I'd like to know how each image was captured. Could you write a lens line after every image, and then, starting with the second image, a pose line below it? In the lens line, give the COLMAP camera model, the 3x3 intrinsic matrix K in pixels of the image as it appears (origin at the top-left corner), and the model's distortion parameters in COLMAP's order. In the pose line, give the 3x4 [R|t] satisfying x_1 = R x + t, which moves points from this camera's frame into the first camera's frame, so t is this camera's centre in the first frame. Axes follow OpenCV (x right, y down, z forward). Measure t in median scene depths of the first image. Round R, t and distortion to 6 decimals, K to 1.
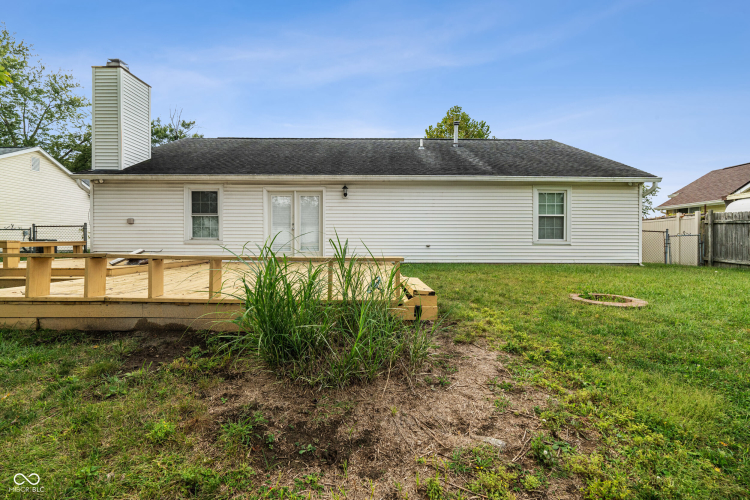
lens RADIAL K [[317.9, 0, 375.9], [0, 317.9, 245.8], [0, 0, 1]] dist [-0.007827, 0.000022]
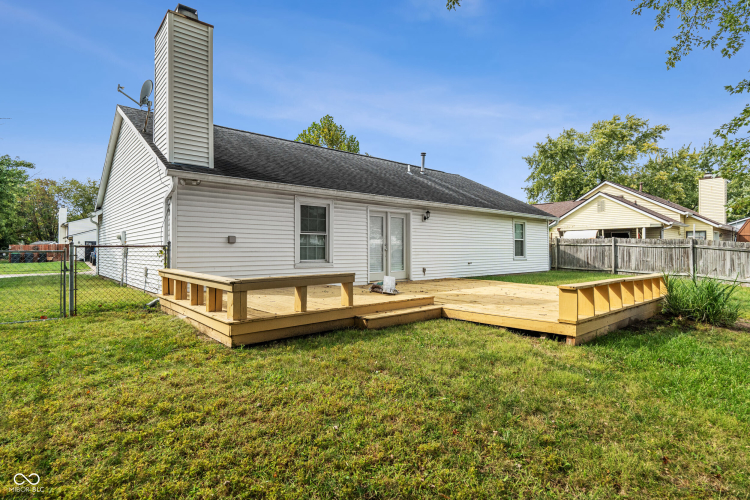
lens RADIAL K [[399.8, 0, 374.4], [0, 399.8, 248.9], [0, 0, 1]] dist [-0.002527, -0.000085]
pose [[0.750371, -0.001633, 0.661015, -1.137144], [0.019108, 0.999633, -0.019221, -0.031091], [-0.660741, 0.027054, 0.750127, 0.074049]]
